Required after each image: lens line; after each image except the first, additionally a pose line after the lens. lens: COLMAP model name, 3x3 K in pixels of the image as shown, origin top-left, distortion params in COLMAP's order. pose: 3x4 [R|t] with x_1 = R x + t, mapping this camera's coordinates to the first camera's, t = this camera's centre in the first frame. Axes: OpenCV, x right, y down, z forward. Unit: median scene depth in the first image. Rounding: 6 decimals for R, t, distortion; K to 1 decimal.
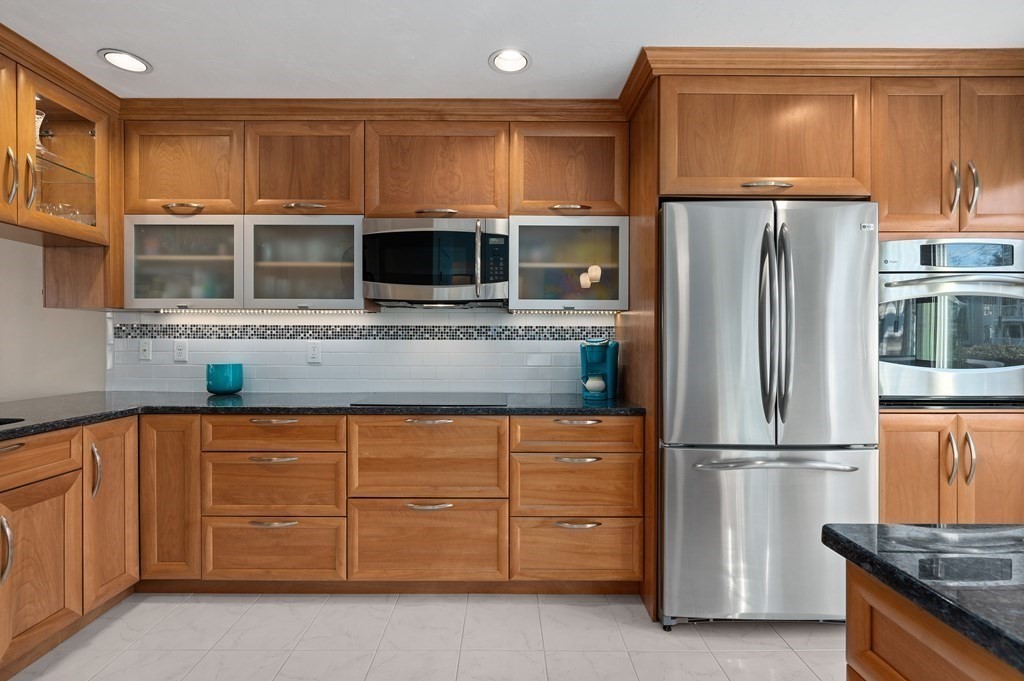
lens RADIAL K [[482.3, 0, 511.9], [0, 482.3, 346.3], [0, 0, 1]] dist [0.000088, -0.000321]
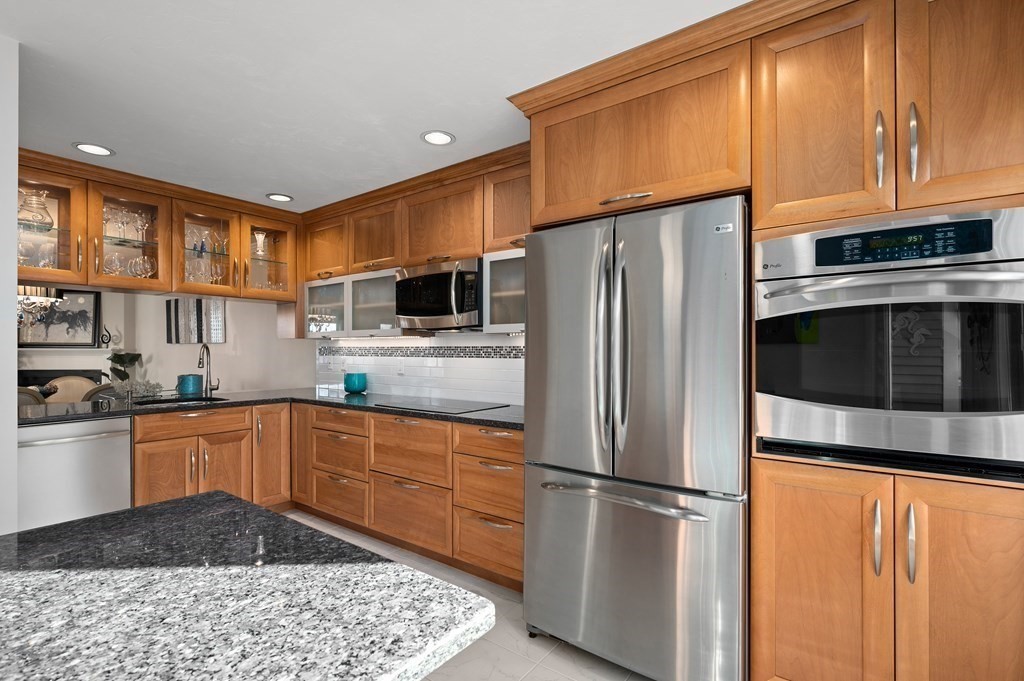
lens RADIAL K [[482.3, 0, 510.6], [0, 482.3, 351.4], [0, 0, 1]] dist [0.000088, -0.000321]
pose [[0.797357, -0.000699, -0.603507, 0.769304], [-0.004714, 0.999962, -0.007387, -0.024437], [0.603489, 0.008734, 0.797323, 0.102638]]
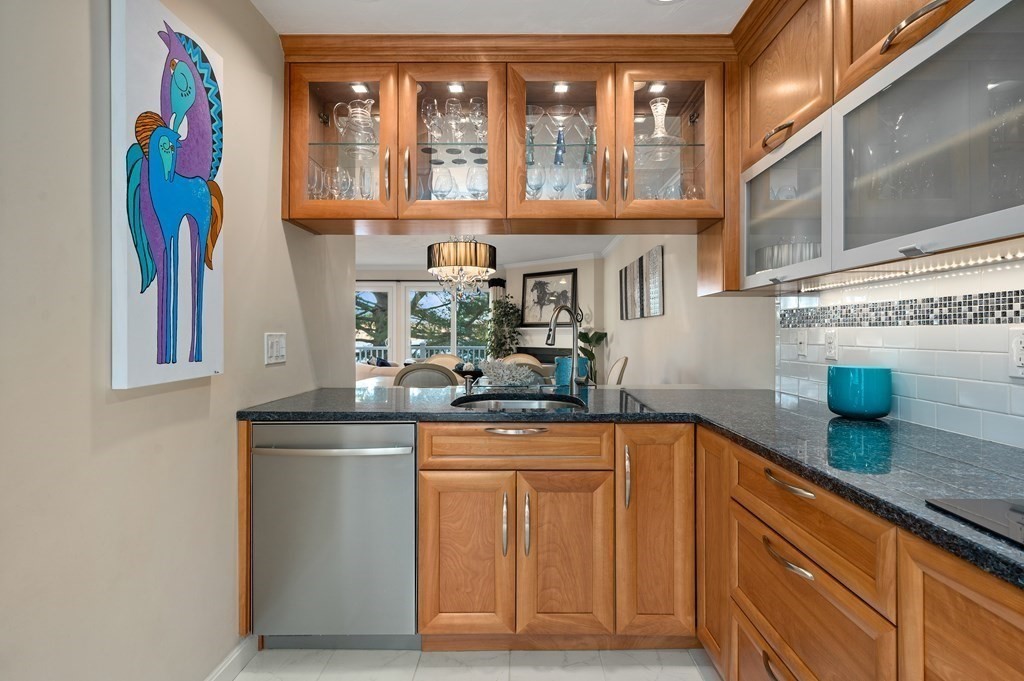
lens RADIAL K [[496.9, 0, 519.1], [0, 496.9, 333.4], [0, 0, 1]] dist [-0.009529, 0.001059]
pose [[-0.020333, -0.005231, -0.999780, 0.031871], [-0.012324, 0.999912, -0.004981, 0.002569], [0.999717, 0.012220, -0.020395, 0.649741]]
